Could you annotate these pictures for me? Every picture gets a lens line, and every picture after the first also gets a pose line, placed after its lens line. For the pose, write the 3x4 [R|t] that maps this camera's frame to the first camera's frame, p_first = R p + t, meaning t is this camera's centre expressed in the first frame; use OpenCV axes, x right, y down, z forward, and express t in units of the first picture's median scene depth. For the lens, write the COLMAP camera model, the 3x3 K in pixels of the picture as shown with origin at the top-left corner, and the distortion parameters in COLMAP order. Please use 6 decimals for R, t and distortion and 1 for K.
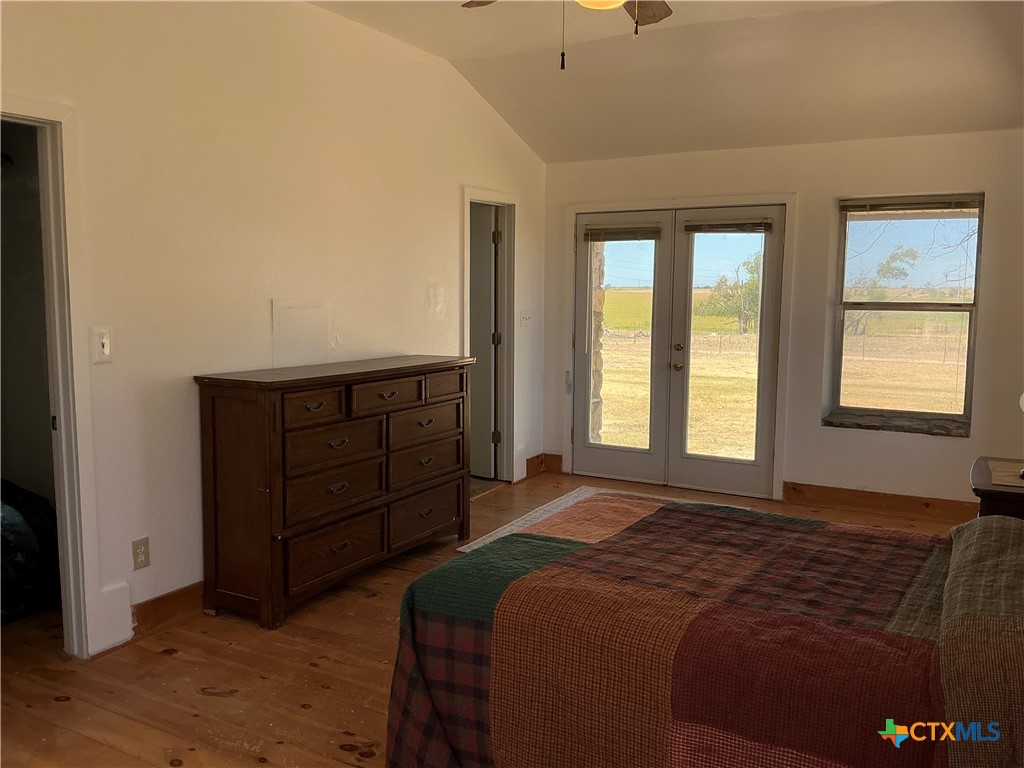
lens RADIAL K [[848.1, 0, 512.0], [0, 848.1, 384.0], [0, 0, 1]] dist [0.171455, -0.365192]
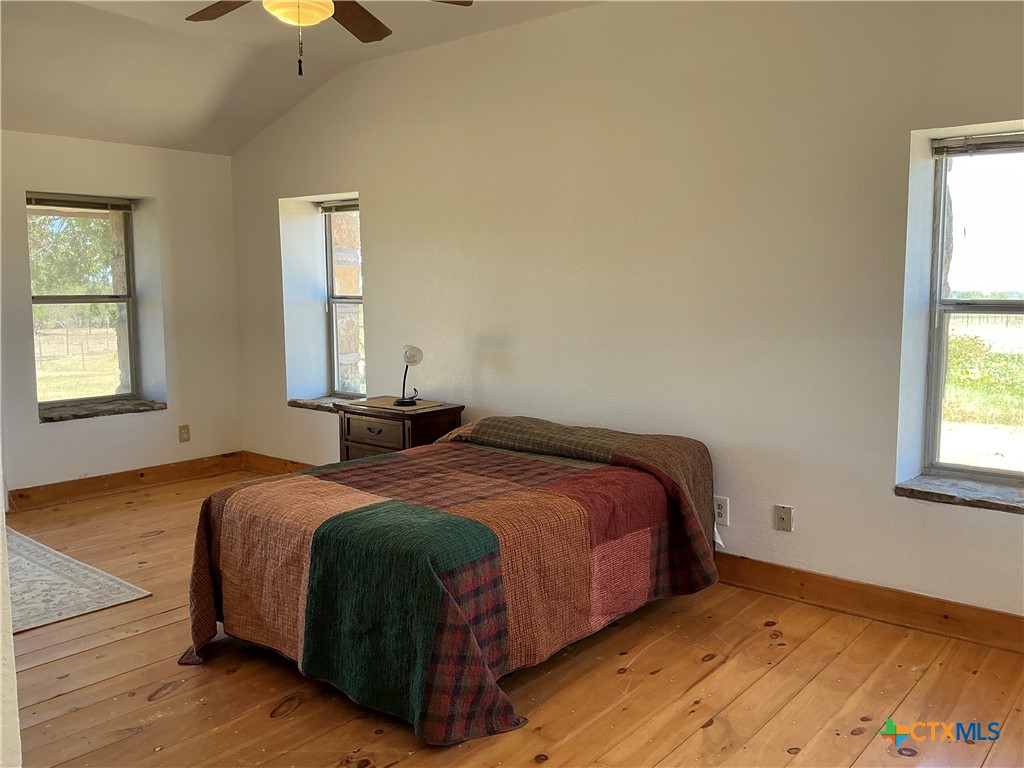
lens RADIAL K [[848.1, 0, 512.0], [0, 848.1, 384.0], [0, 0, 1]] dist [0.171455, -0.365192]
pose [[0.182449, -0.116037, 0.976344, -0.523649], [0.107704, 0.989394, 0.097461, -0.035338], [-0.977298, 0.087375, 0.193012, 0.309307]]
